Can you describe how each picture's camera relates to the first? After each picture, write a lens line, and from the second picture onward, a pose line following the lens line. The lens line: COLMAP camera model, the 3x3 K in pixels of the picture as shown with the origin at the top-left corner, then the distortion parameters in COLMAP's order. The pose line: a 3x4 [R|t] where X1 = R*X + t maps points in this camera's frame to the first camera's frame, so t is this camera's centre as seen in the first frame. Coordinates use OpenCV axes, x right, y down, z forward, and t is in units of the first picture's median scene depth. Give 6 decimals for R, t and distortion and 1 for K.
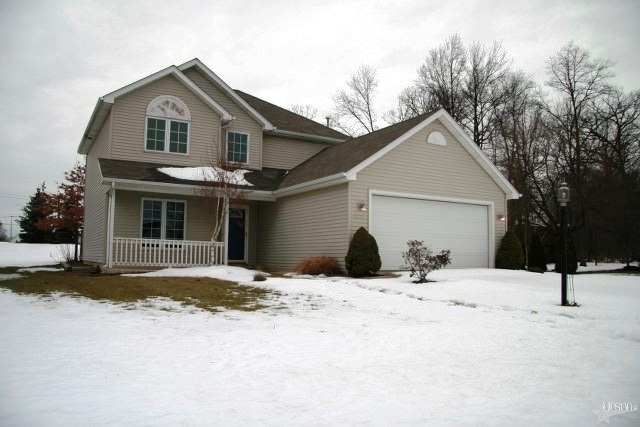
lens RADIAL K [[491.9, 0, 320.0], [0, 491.9, 213.5], [0, 0, 1]] dist [-0.183036, 0.139864]
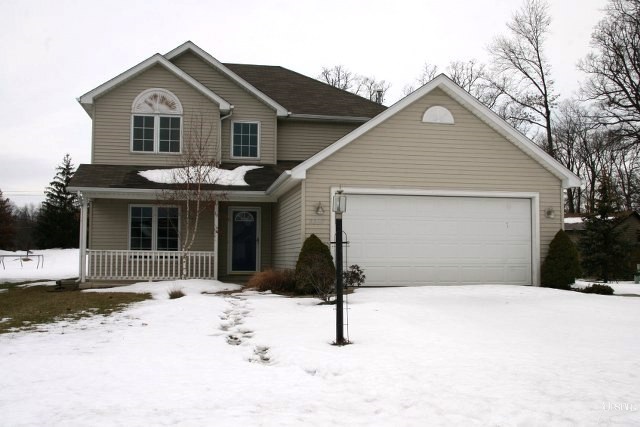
lens RADIAL K [[635.4, 0, 320.0], [0, 635.4, 213.5], [0, 0, 1]] dist [-0.050812, 0.004086]
pose [[0.937985, -0.029786, -0.345394, 0.373157], [0.035927, 0.999289, 0.011391, -0.015868], [0.344809, -0.023094, 0.938389, -0.004653]]
